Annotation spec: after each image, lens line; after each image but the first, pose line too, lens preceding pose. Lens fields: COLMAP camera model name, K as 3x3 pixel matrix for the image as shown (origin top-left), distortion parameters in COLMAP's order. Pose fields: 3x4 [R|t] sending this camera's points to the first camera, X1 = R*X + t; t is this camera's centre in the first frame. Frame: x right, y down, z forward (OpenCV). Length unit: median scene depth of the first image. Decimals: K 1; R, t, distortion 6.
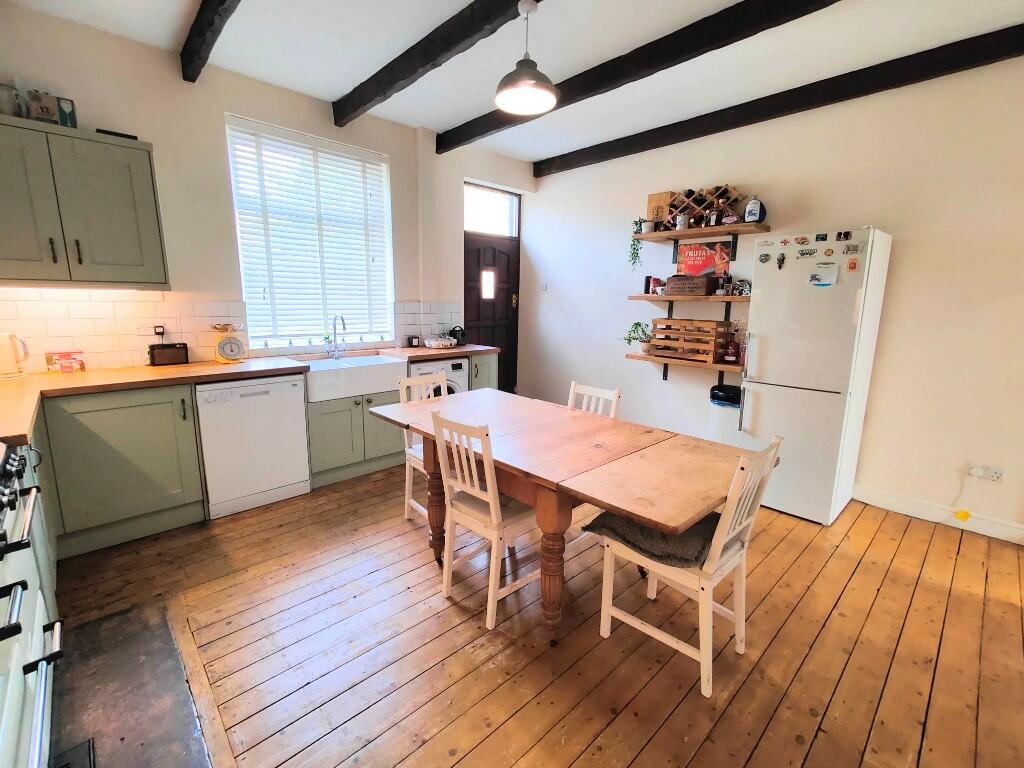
lens RADIAL K [[452.8, 0, 511.8], [0, 452.8, 380.6], [0, 0, 1]] dist [0.008692, 0.000487]
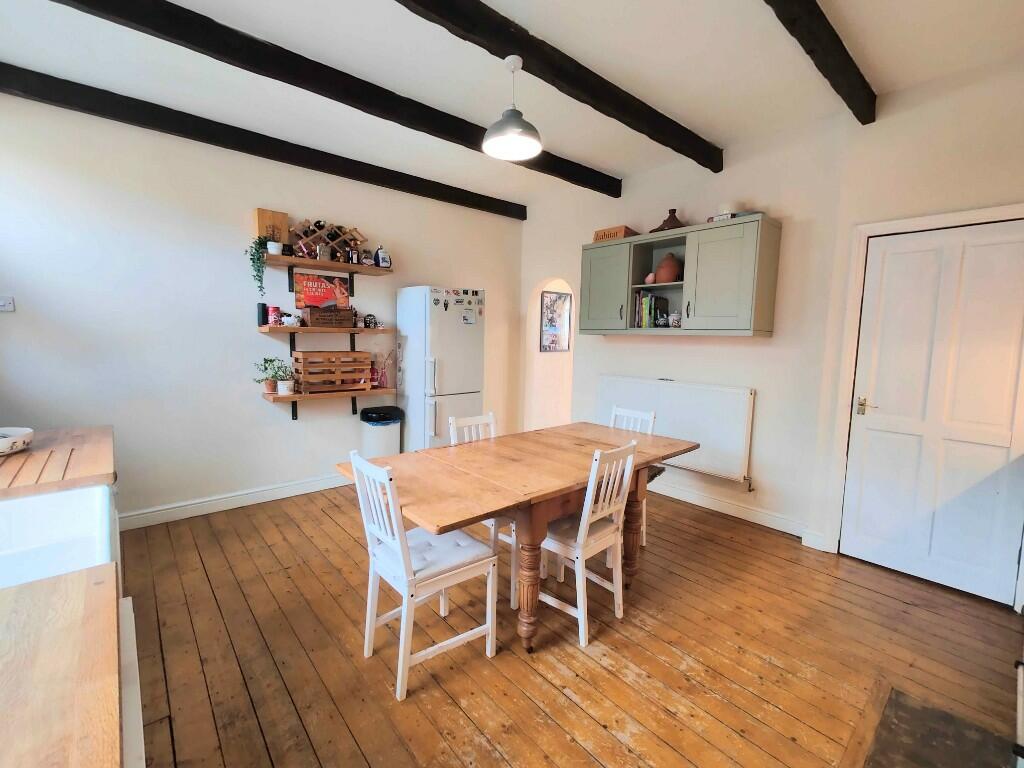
lens RADIAL K [[452.8, 0, 510.2], [0, 452.8, 382.1], [0, 0, 1]] dist [0.008692, 0.000487]
pose [[0.036011, -0.121140, 0.991982, -0.617412], [0.163884, 0.979903, 0.113715, -0.123731], [-0.985822, 0.158475, 0.055140, 0.600162]]
